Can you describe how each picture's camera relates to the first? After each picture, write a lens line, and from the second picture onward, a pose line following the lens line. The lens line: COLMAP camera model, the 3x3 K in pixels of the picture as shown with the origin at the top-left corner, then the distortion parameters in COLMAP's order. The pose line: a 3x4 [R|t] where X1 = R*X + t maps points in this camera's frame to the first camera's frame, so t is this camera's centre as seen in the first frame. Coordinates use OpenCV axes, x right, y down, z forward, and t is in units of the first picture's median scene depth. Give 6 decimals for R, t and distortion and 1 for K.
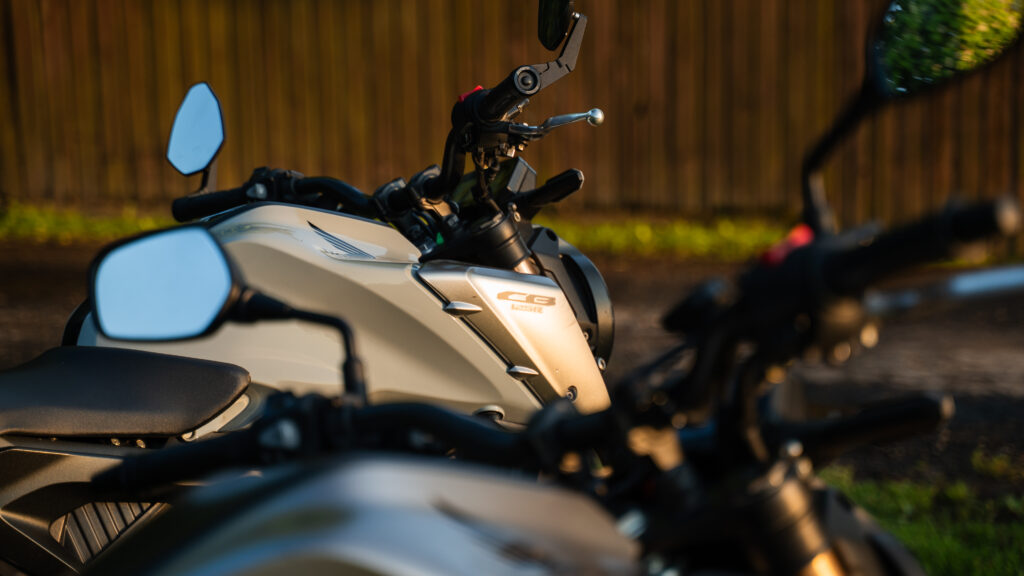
lens RADIAL K [[2310.2, 0, 512.0], [0, 2310.2, 288.0], [0, 0, 1]] dist [0.330632, 0.016114]
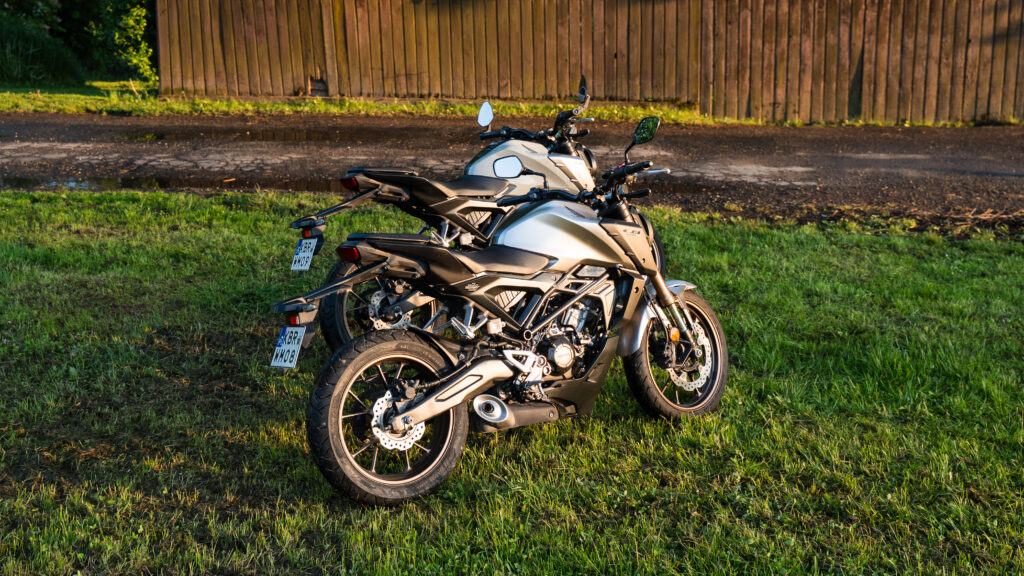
lens RADIAL K [[1308.3, 0, 512.0], [0, 1308.3, 288.0], [0, 0, 1]] dist [-0.003199, -0.004285]
pose [[0.999605, 0.004660, -0.027720, -0.039233], [-0.000948, 0.991189, 0.132454, -0.081132], [0.028093, -0.132376, 0.990801, -1.304254]]
